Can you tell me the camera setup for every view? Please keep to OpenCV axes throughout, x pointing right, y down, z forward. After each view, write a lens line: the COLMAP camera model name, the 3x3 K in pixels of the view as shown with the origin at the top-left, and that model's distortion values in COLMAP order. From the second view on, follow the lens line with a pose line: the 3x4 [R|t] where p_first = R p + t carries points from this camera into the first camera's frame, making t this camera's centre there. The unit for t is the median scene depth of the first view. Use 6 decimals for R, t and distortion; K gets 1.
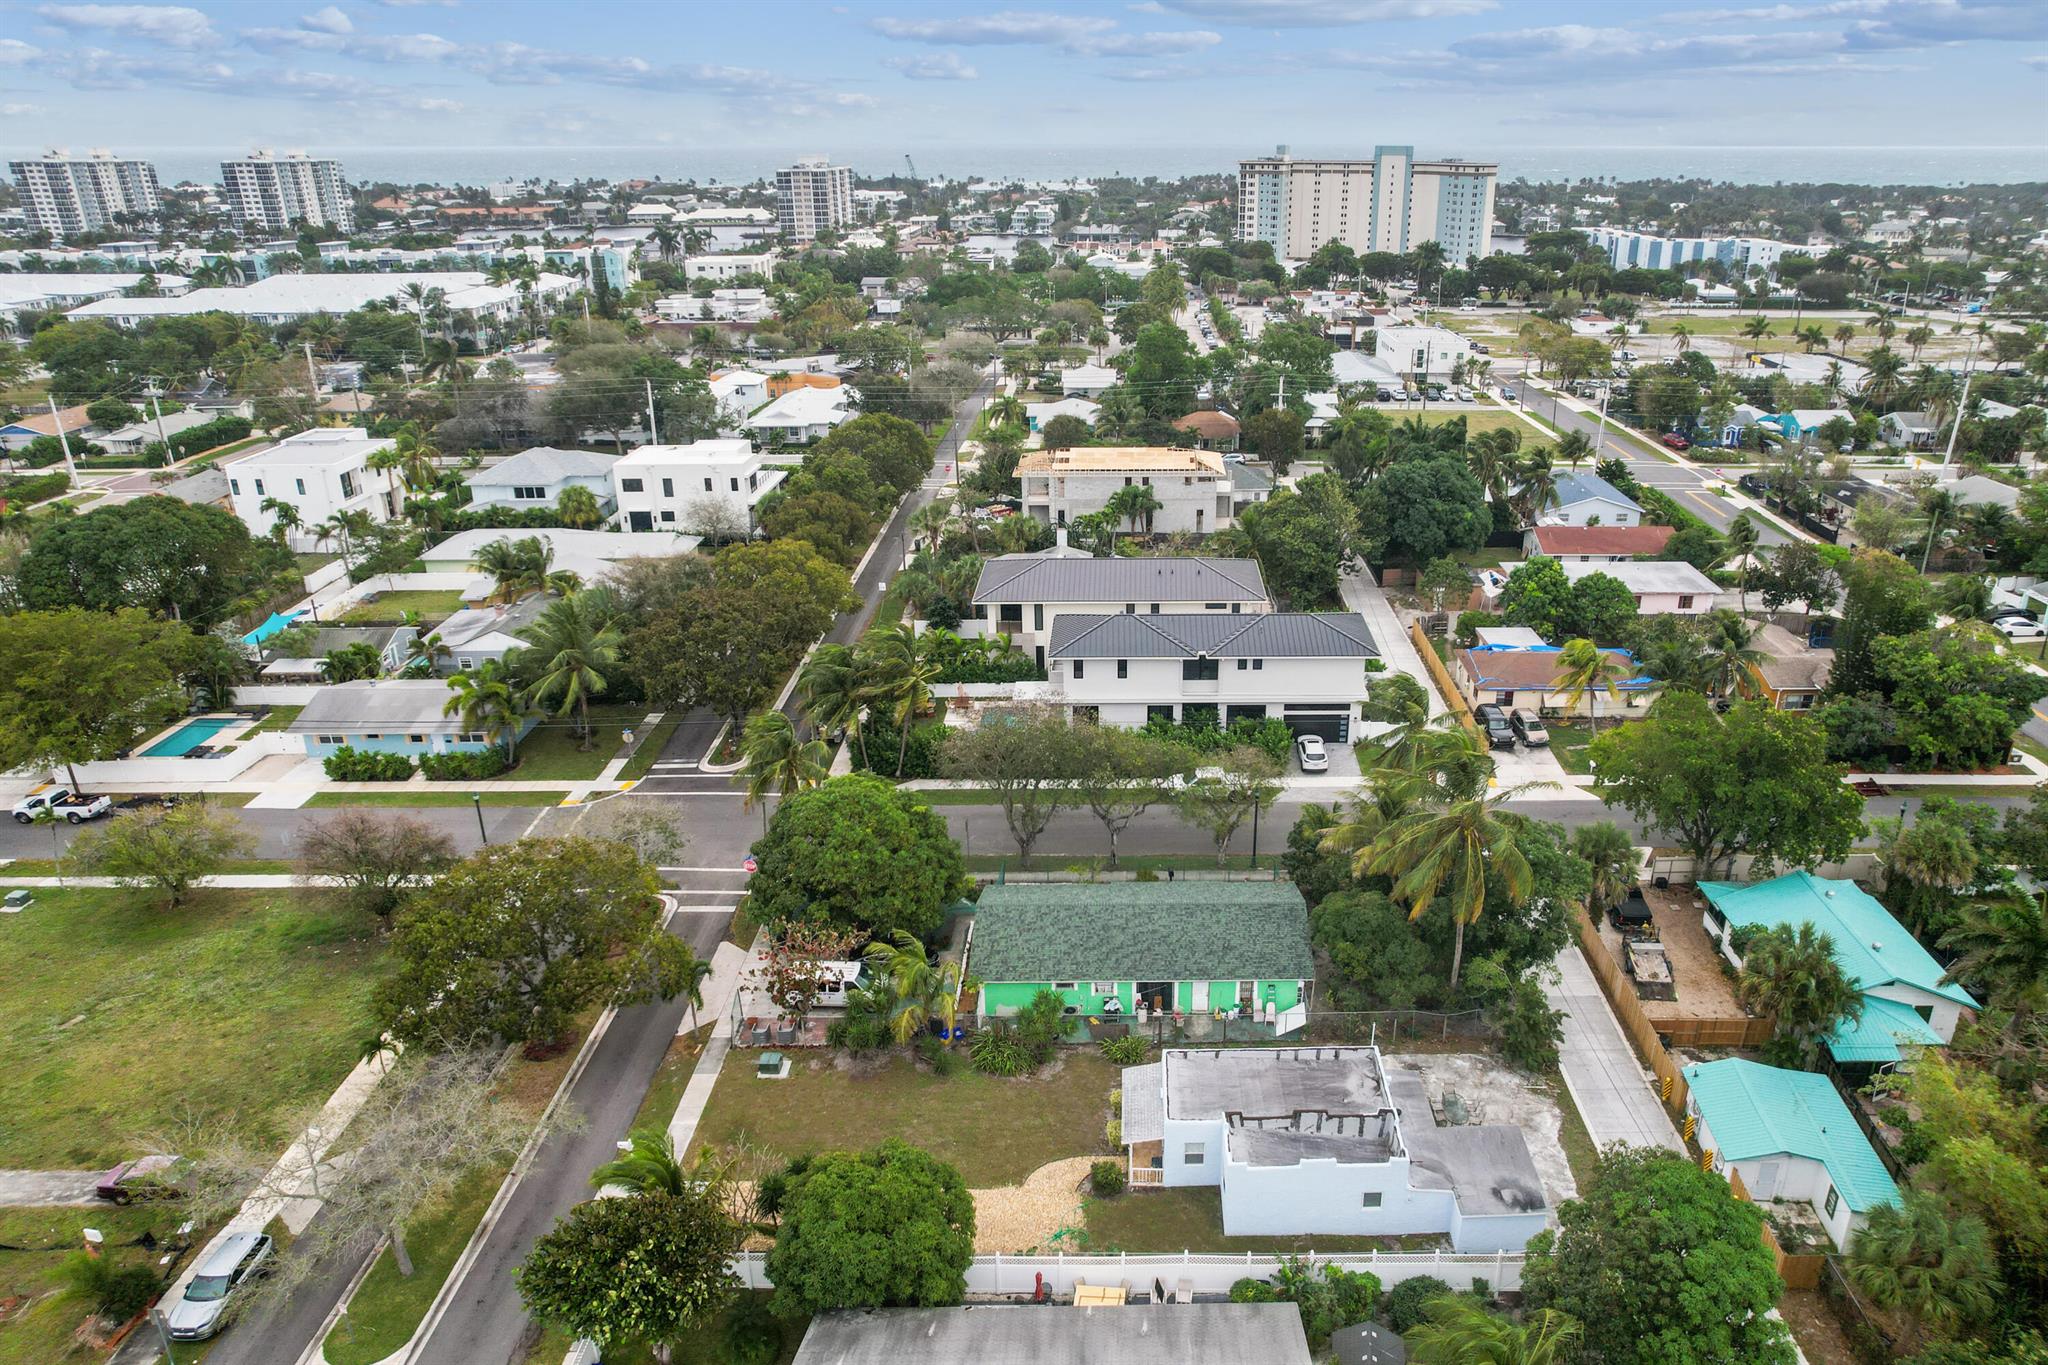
lens RADIAL K [[1631.5, 0, 1024.0], [0, 1631.5, 682.5], [0, 0, 1]] dist [-0.119378, 0.162391]
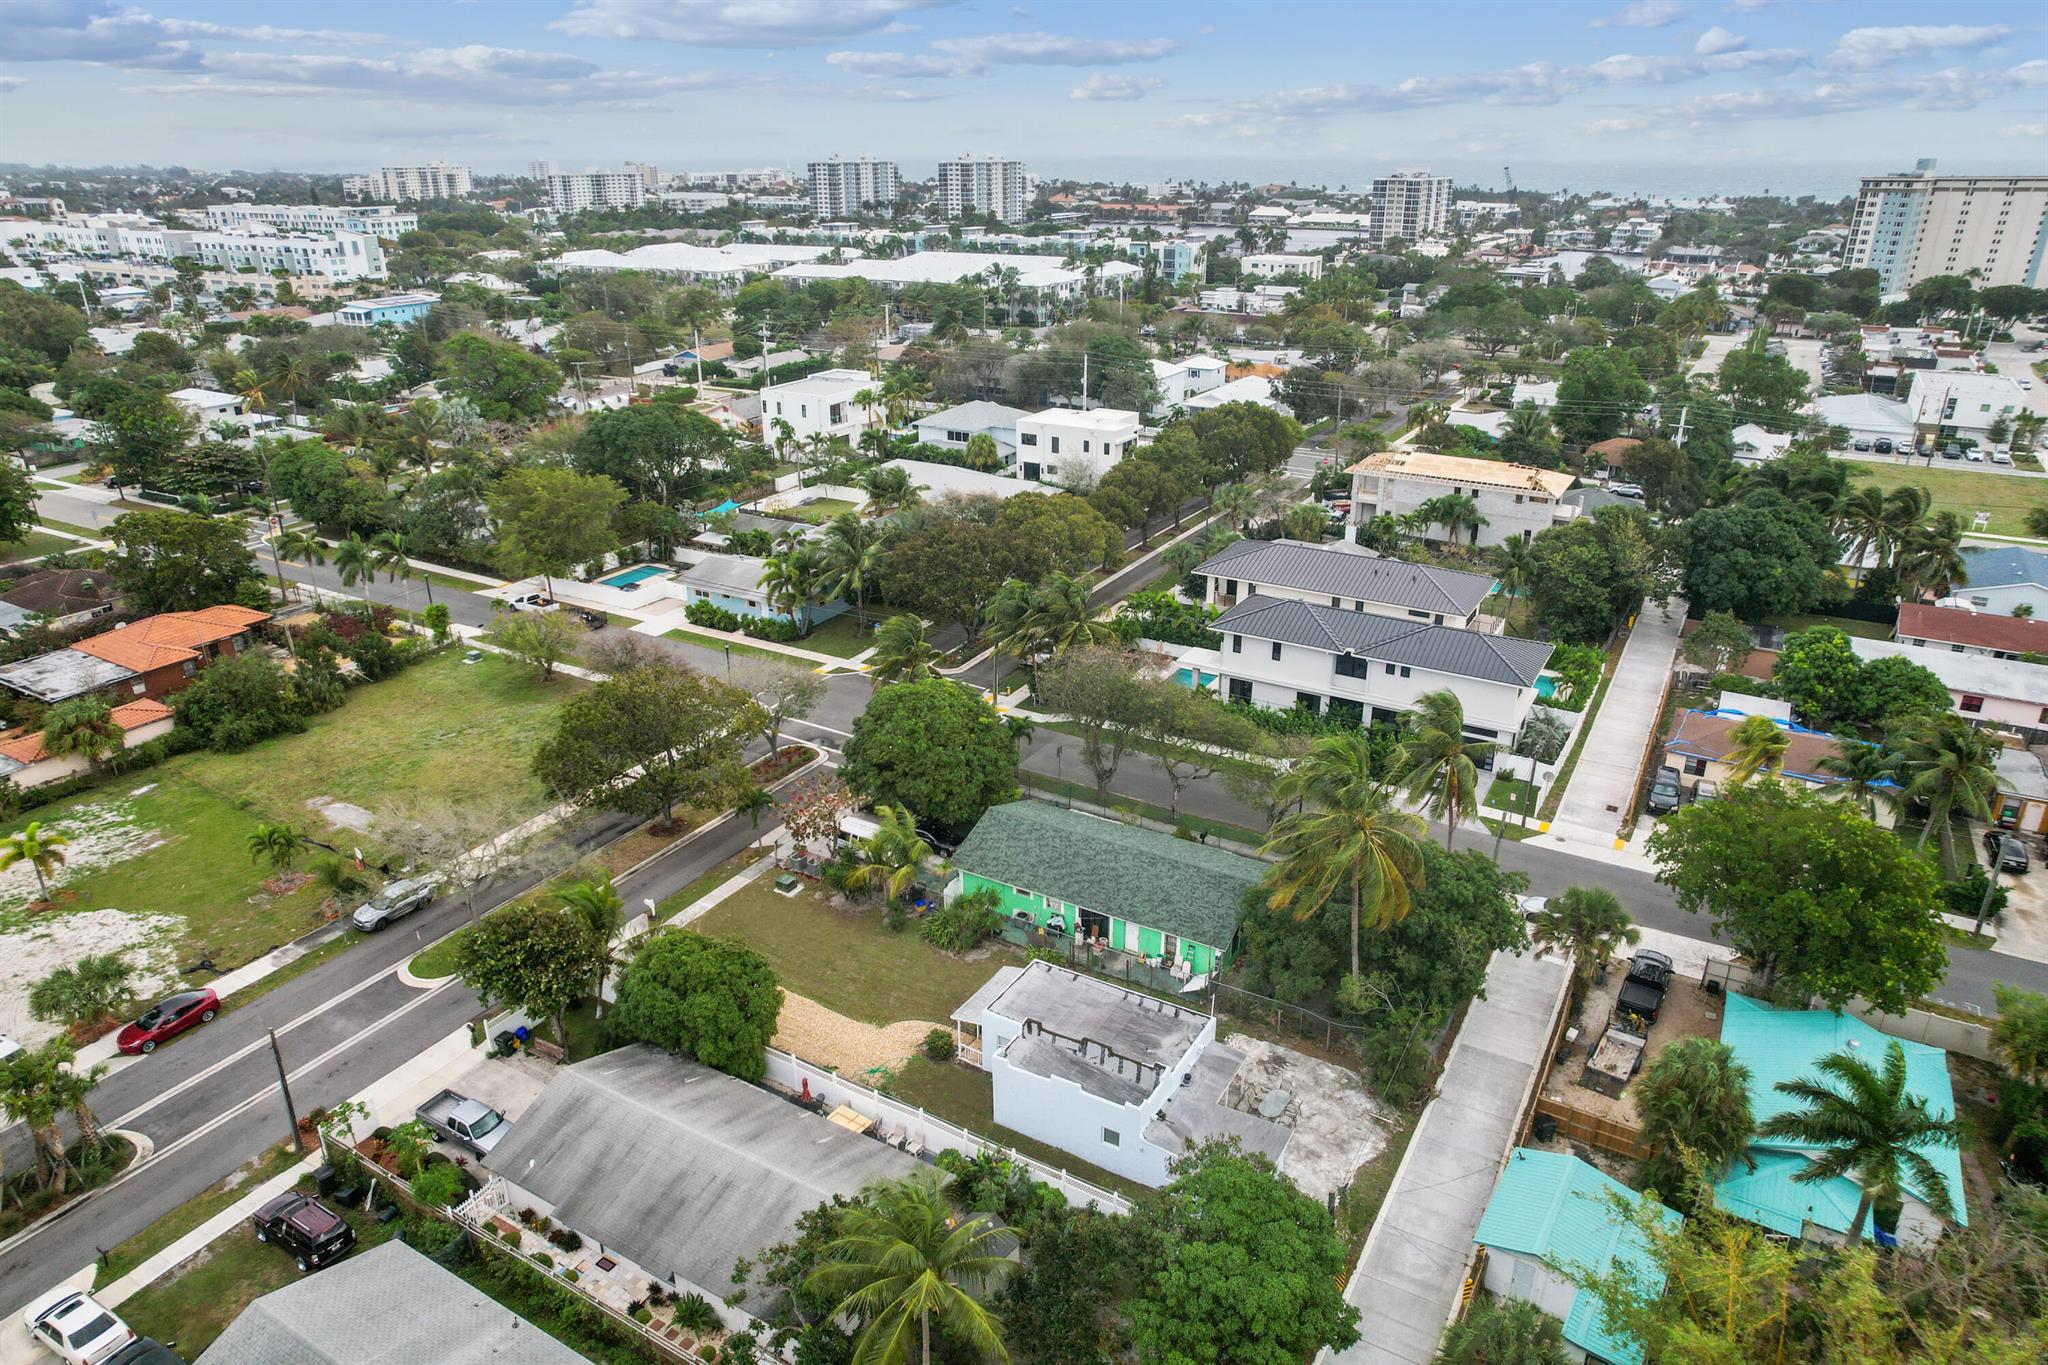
lens RADIAL K [[1631.5, 0, 1024.0], [0, 1631.5, 682.5], [0, 0, 1]] dist [-0.119378, 0.162391]
pose [[0.804216, 0.186266, -0.564395, 0.449086], [-0.190794, 0.980270, 0.051650, -0.010036], [0.562880, 0.066145, 0.823888, 0.043947]]
